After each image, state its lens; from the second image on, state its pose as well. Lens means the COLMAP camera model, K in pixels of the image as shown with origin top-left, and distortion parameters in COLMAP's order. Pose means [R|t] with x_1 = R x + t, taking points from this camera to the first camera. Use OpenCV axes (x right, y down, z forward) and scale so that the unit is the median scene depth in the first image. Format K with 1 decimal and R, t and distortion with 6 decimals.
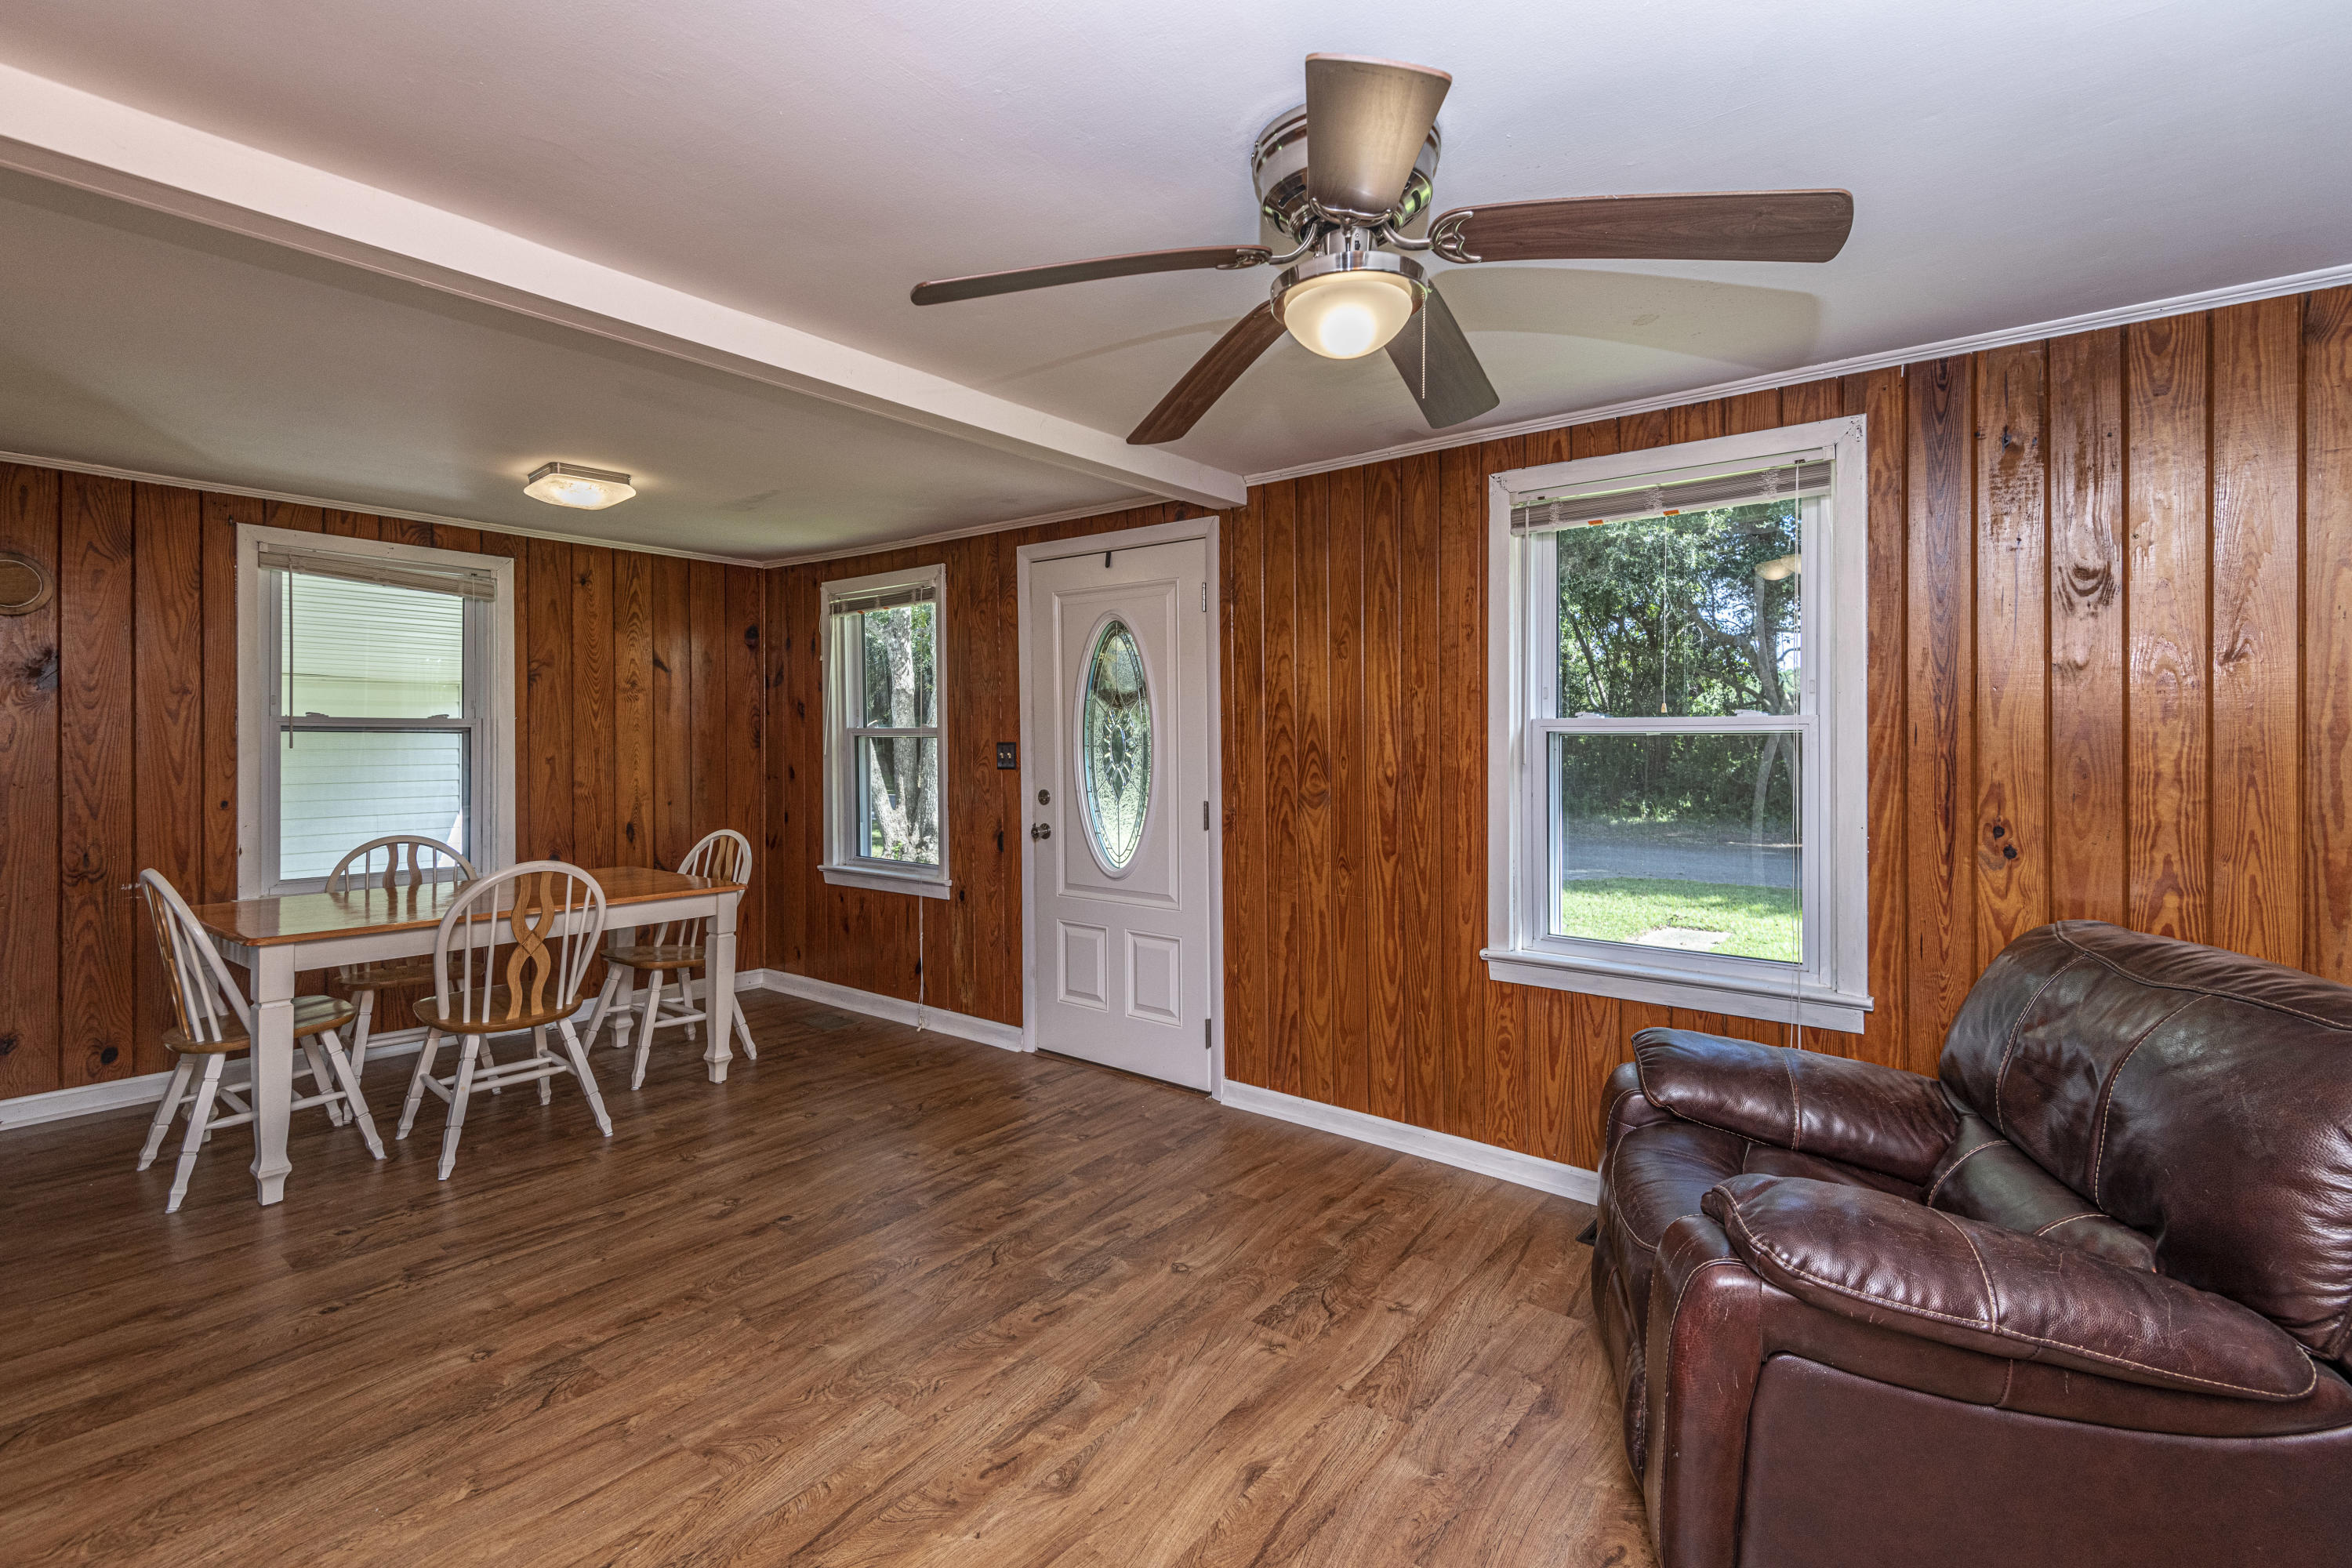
lens RADIAL K [[1073.7, 0, 1168.0], [0, 1073.7, 768.0], [0, 0, 1]] dist [0.001937, -0.000181]
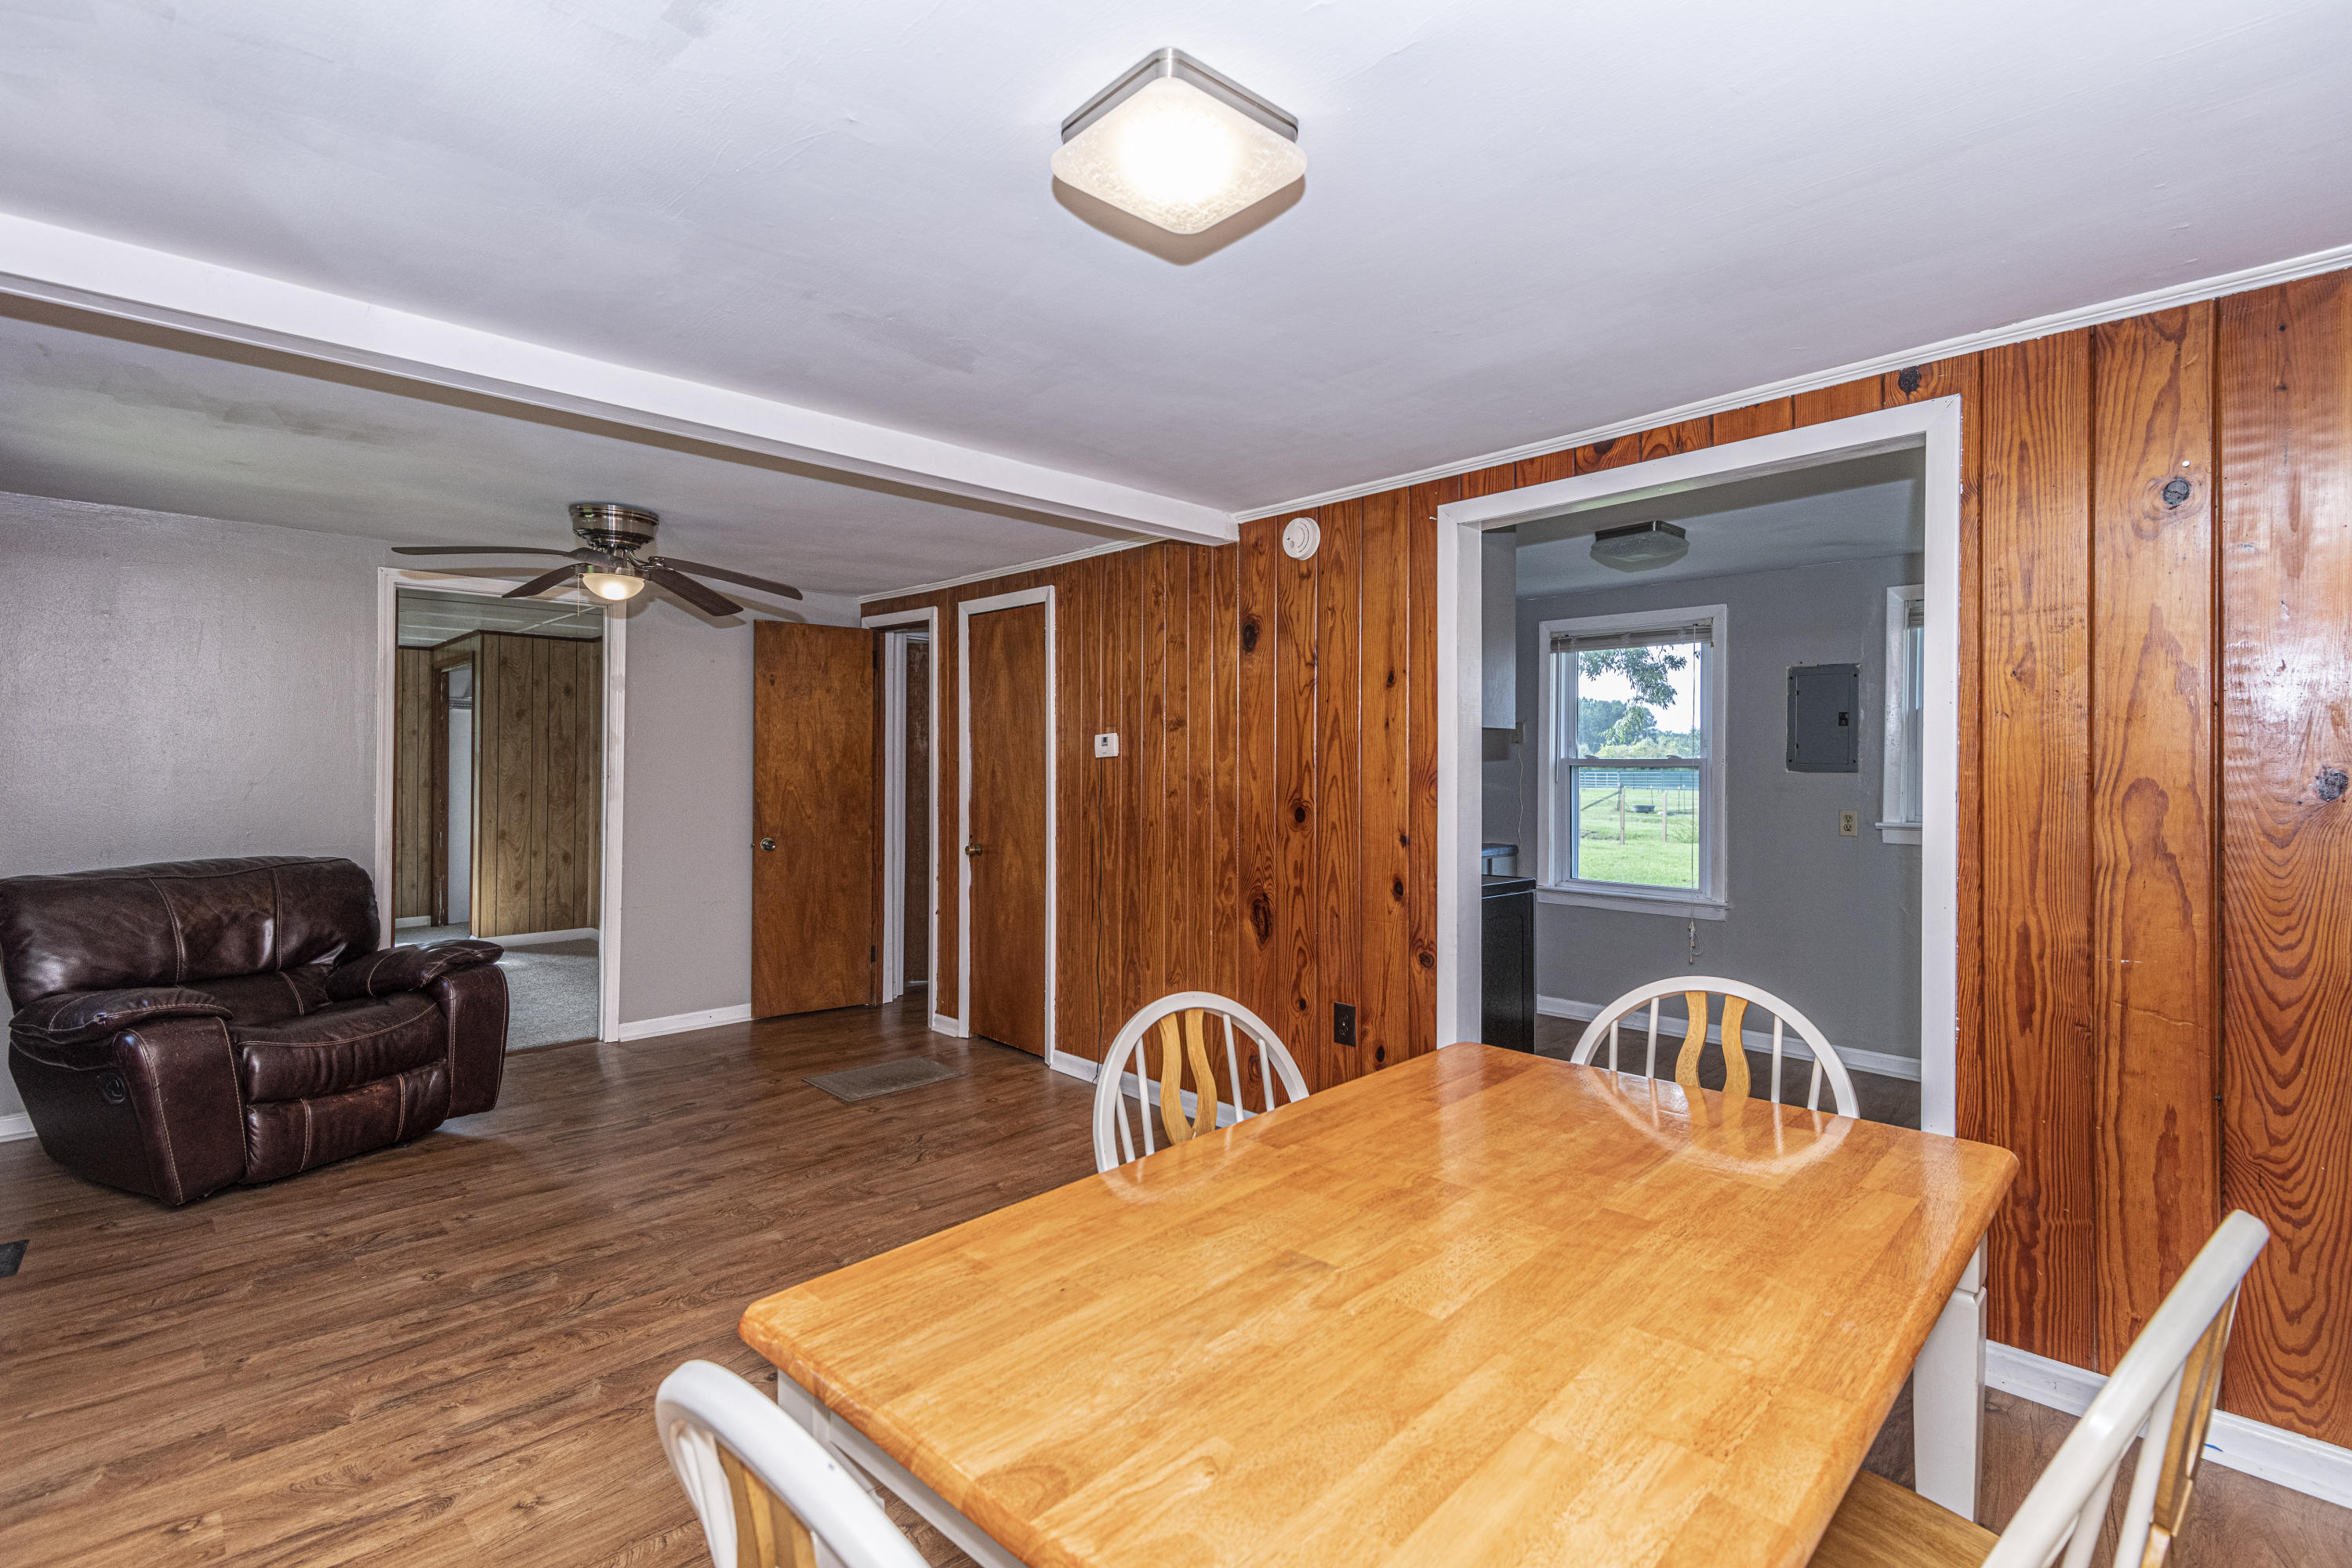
lens RADIAL K [[1073.7, 0, 1168.0], [0, 1073.7, 768.0], [0, 0, 1]] dist [0.001937, -0.000181]
pose [[-0.991512, -0.008114, 0.129759, -0.819777], [-0.004043, 0.999492, 0.031611, -0.055446], [-0.129950, 0.030818, -0.991042, 1.920867]]
